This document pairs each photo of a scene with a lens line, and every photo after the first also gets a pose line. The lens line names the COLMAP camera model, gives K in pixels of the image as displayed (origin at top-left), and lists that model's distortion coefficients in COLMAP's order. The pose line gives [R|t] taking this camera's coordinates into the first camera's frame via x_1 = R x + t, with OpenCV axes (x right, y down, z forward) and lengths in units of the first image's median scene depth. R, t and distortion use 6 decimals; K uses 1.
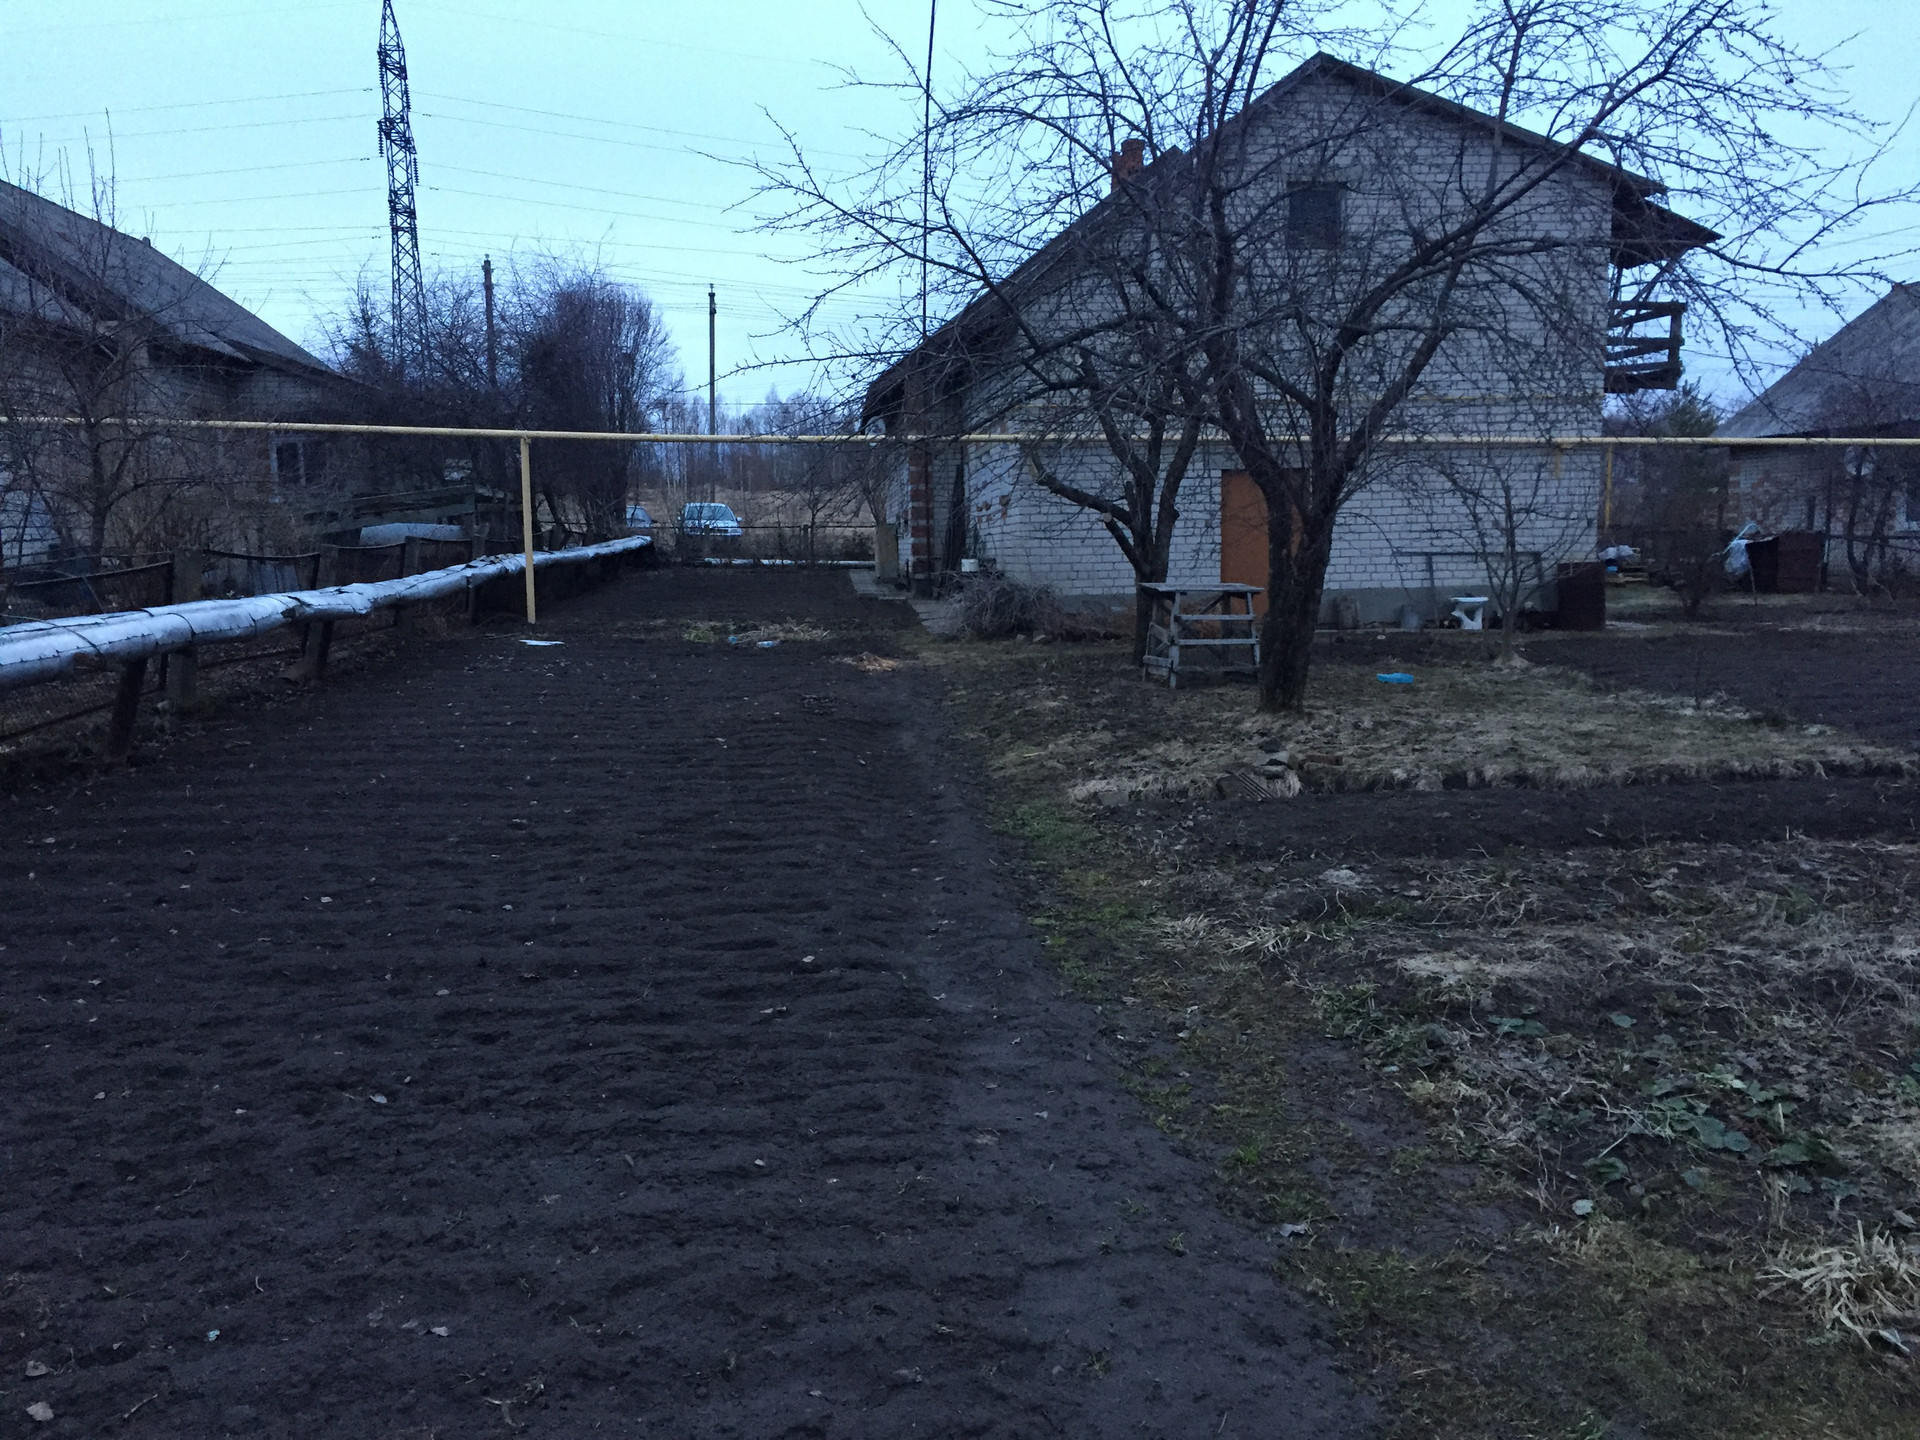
lens RADIAL K [[1627.0, 0, 960.0], [0, 1627.0, 720.0], [0, 0, 1]] dist [0.067275, -0.083320]
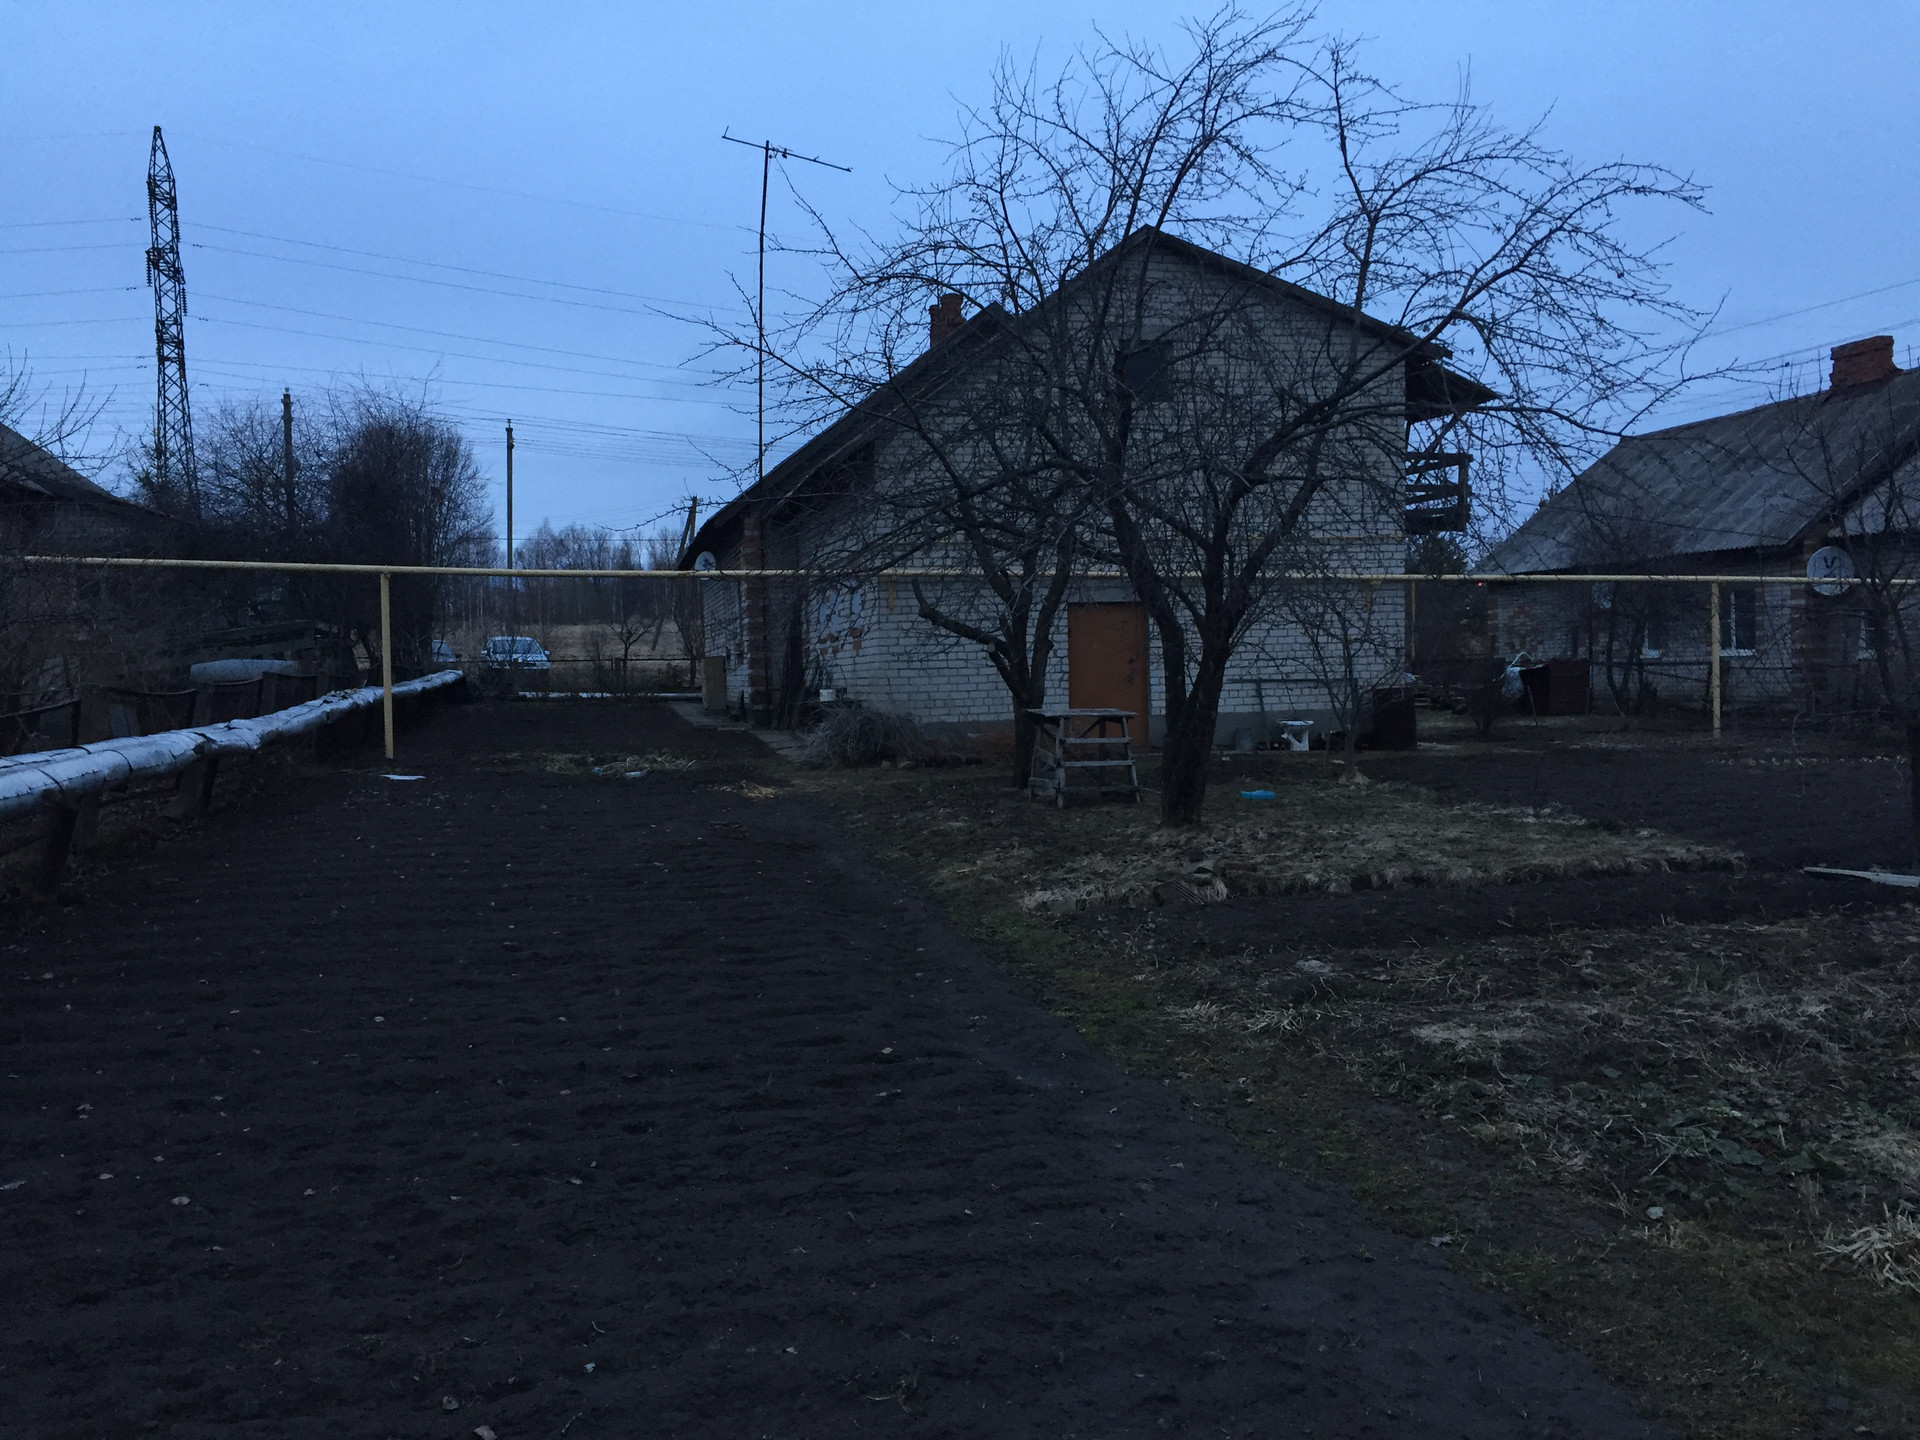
lens RADIAL K [[1627.0, 0, 960.0], [0, 1627.0, 720.0], [0, 0, 1]] dist [0.067275, -0.083320]
pose [[0.990748, -0.011799, 0.135202, -0.090631], [0.022611, 0.996641, -0.078715, 0.006428], [-0.133820, 0.081043, 0.987686, -0.048181]]
